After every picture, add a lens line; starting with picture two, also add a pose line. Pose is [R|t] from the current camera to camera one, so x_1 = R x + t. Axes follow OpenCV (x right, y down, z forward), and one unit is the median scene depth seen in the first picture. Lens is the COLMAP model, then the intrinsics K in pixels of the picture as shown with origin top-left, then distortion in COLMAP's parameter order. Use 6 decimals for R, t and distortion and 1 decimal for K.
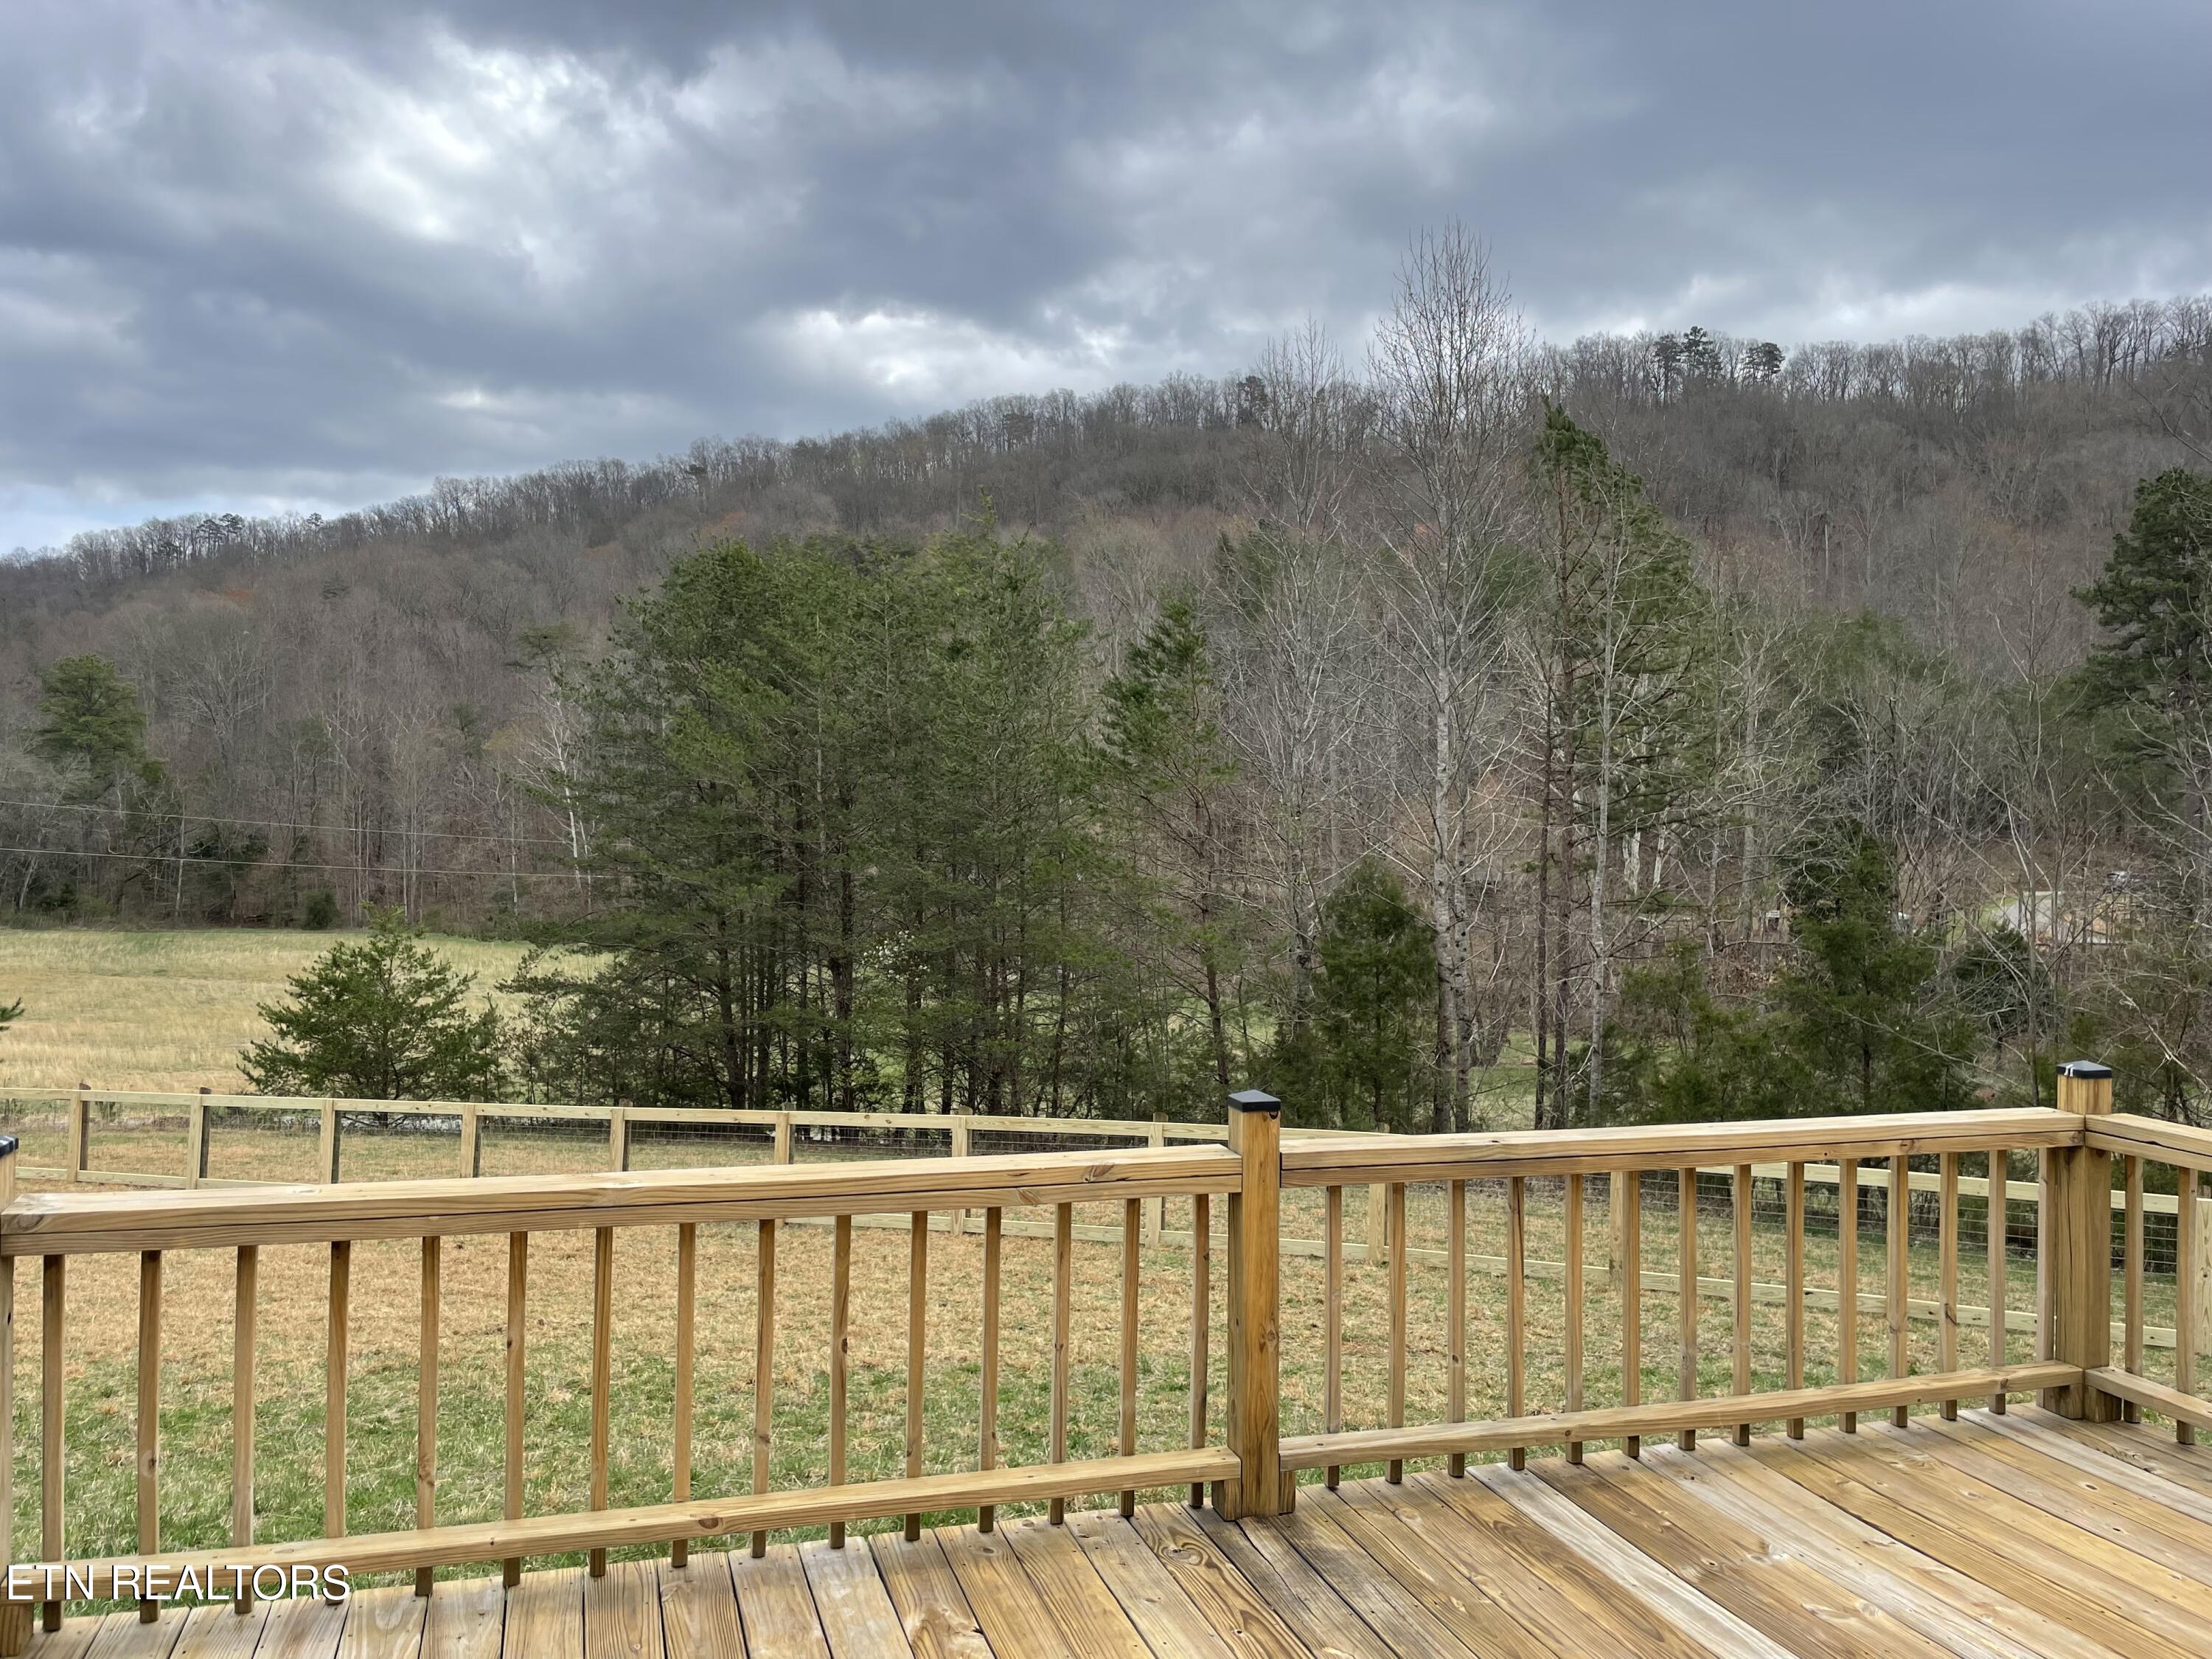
lens RADIAL K [[1647.7, 0, 1088.0], [0, 1647.7, 809.6], [0, 0, 1]] dist [0.079152, -0.104709]
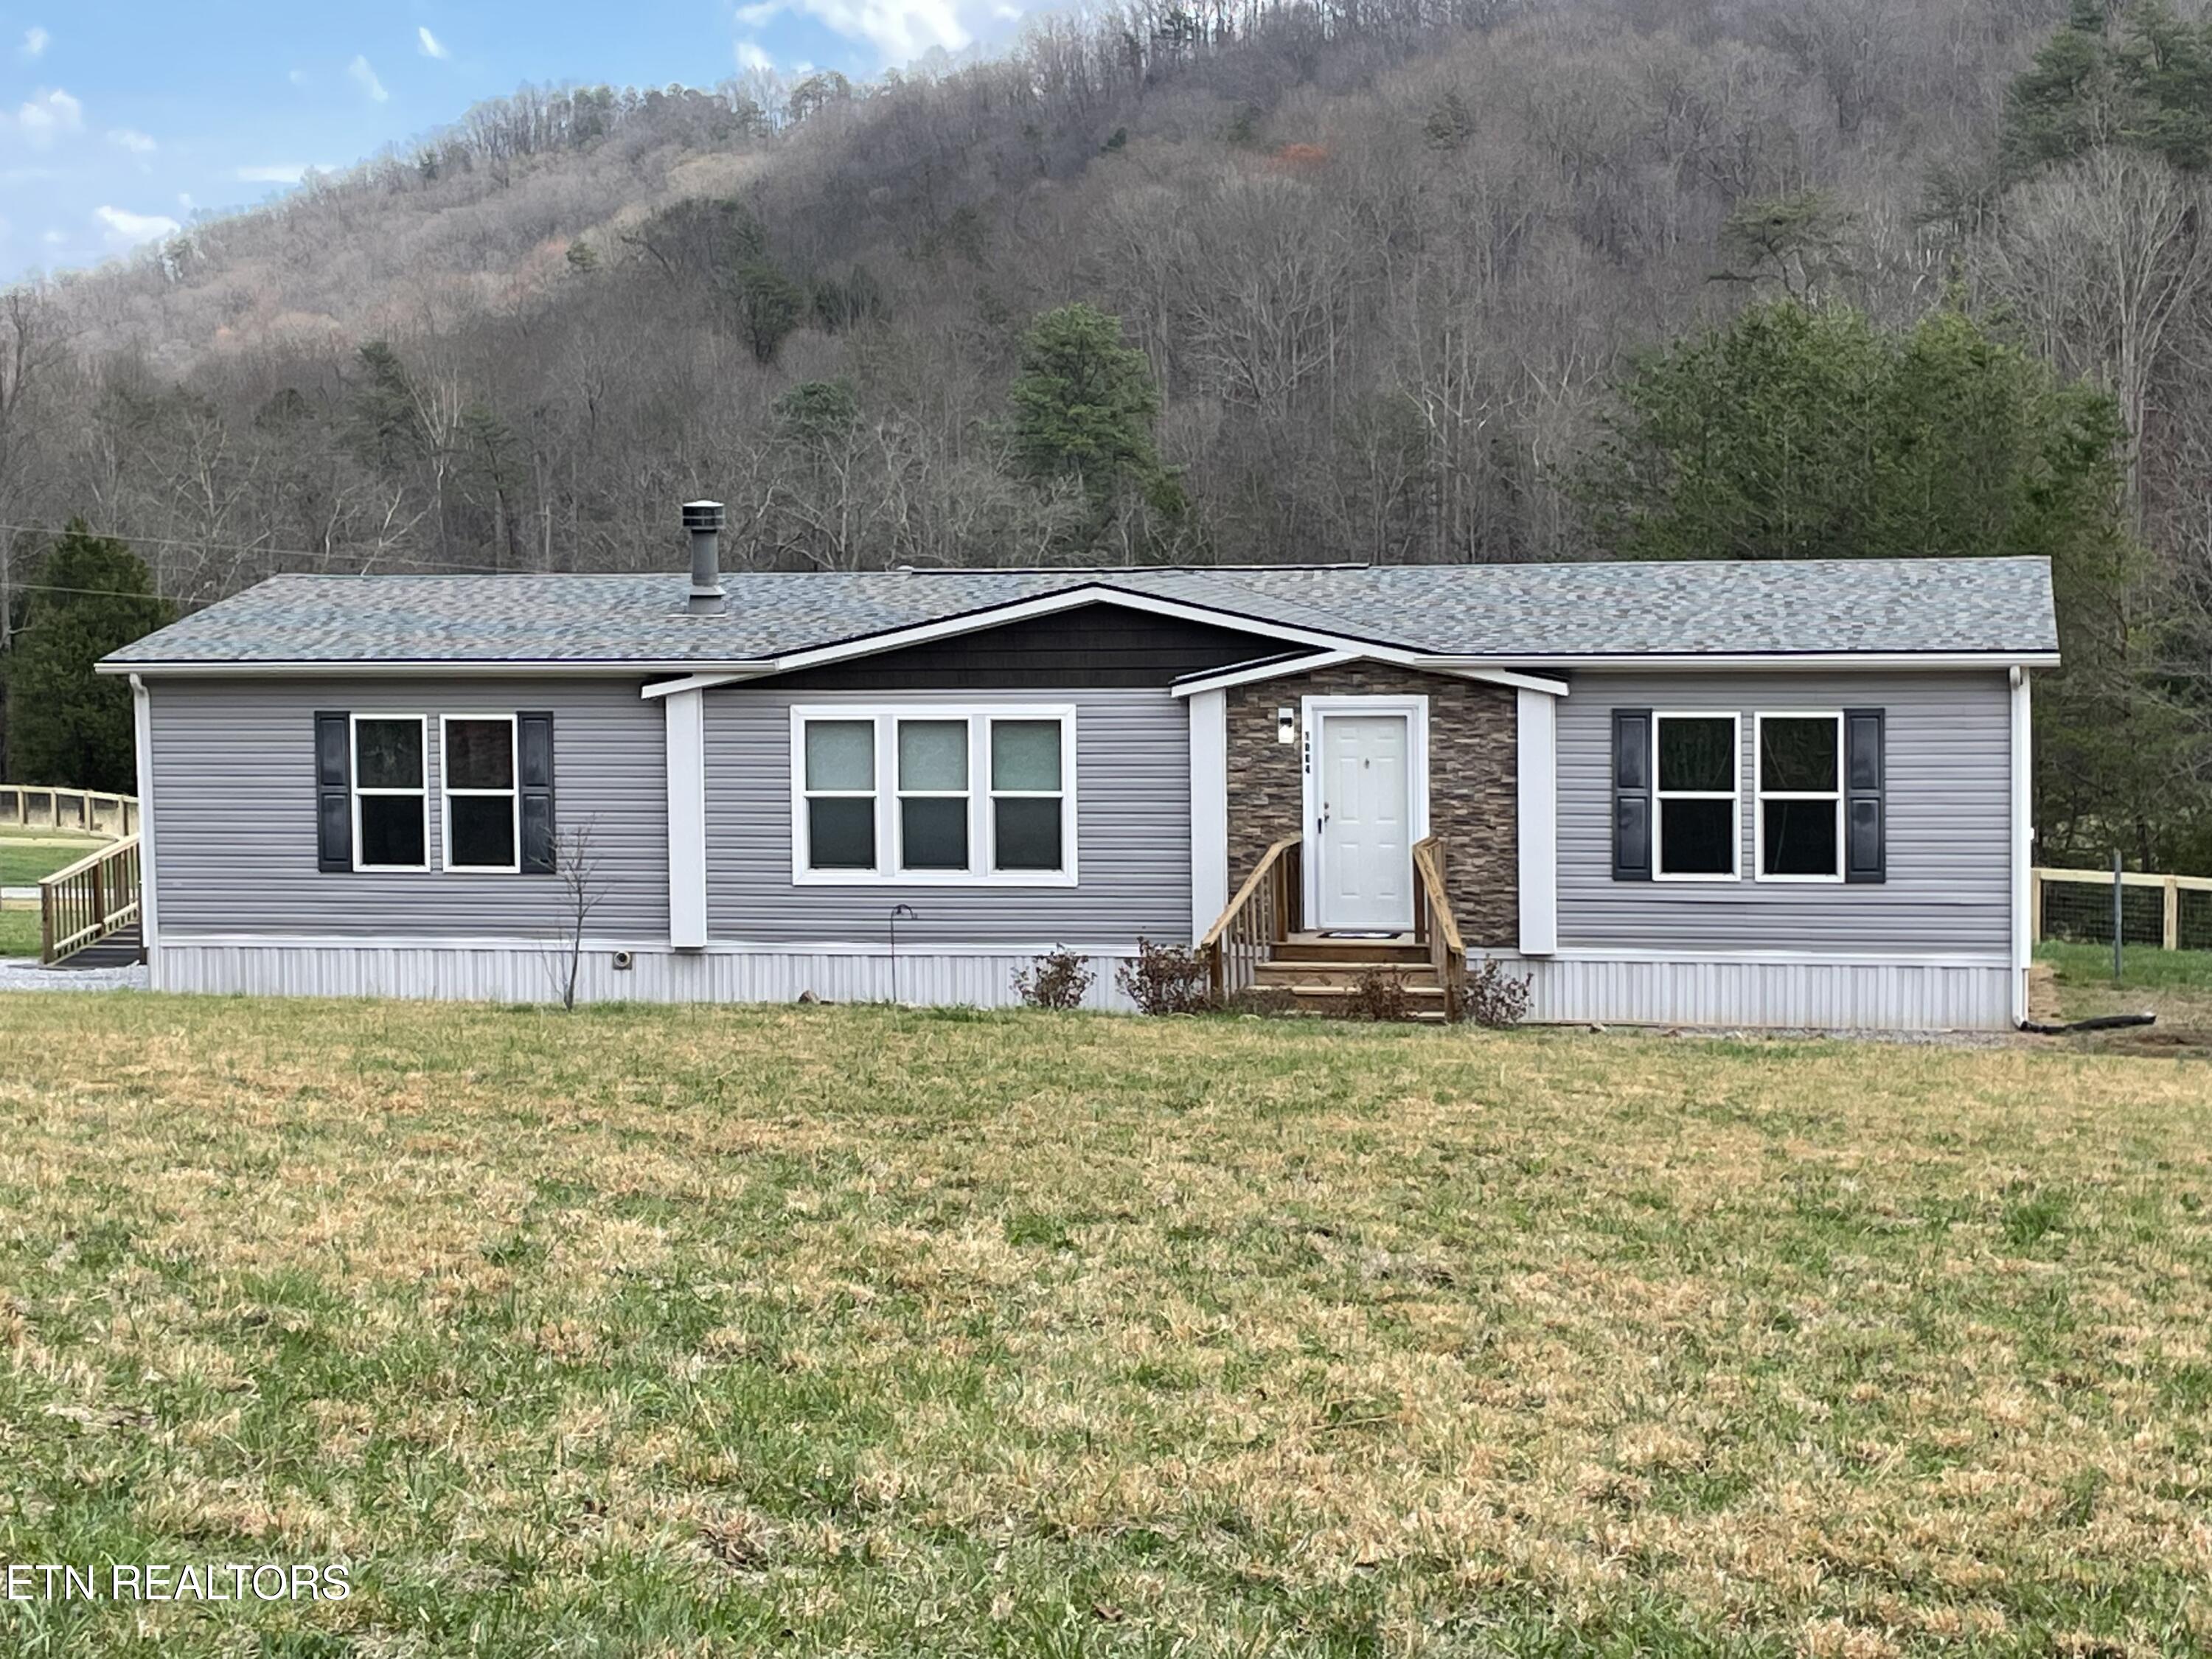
lens RADIAL K [[3855.5, 0, 1091.3], [0, 3855.5, 809.8], [0, 0, 1]] dist [0.118126, 0.000000]
pose [[0.862903, 0.007989, -0.505306, 0.547201], [0.034076, 0.996680, 0.073947, -0.054035], [0.504219, -0.081028, 0.859766, -1.004176]]
